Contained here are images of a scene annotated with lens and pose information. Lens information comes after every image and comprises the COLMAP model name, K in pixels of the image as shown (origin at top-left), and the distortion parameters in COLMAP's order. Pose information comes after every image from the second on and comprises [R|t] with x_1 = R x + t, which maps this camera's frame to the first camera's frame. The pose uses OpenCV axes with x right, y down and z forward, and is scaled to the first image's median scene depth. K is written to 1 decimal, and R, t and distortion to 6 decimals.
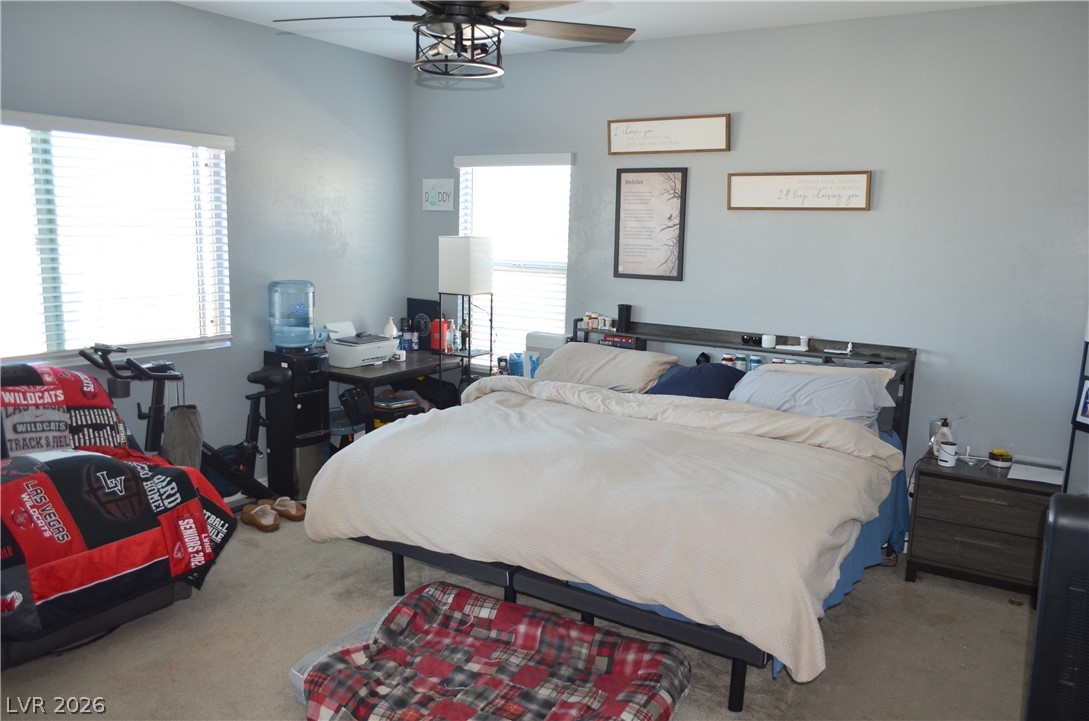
lens RADIAL K [[850.9, 0, 549.6], [0, 850.9, 358.4], [0, 0, 1]] dist [-0.003169, -0.004261]
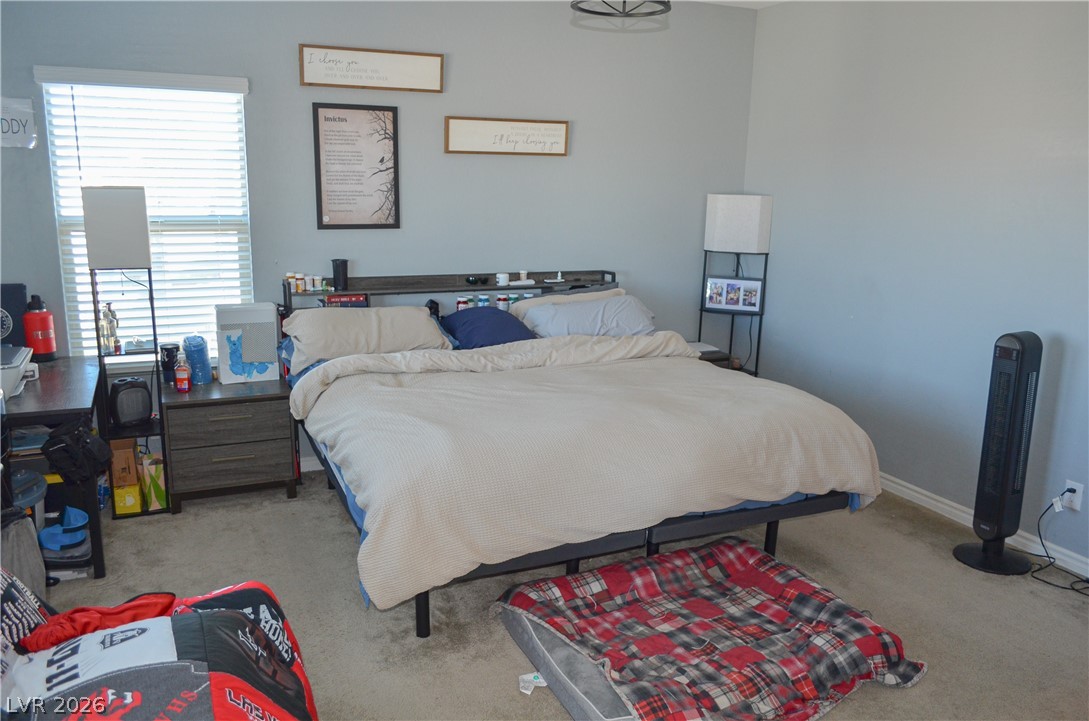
lens RADIAL K [[850.9, 0, 548.1], [0, 850.9, 362.4], [0, 0, 1]] dist [-0.003169, -0.004261]
pose [[0.535741, -0.197717, 0.820908, -0.599445], [0.122633, 0.980110, 0.156029, -0.076343], [-0.835430, 0.017079, 0.549331, 0.361561]]
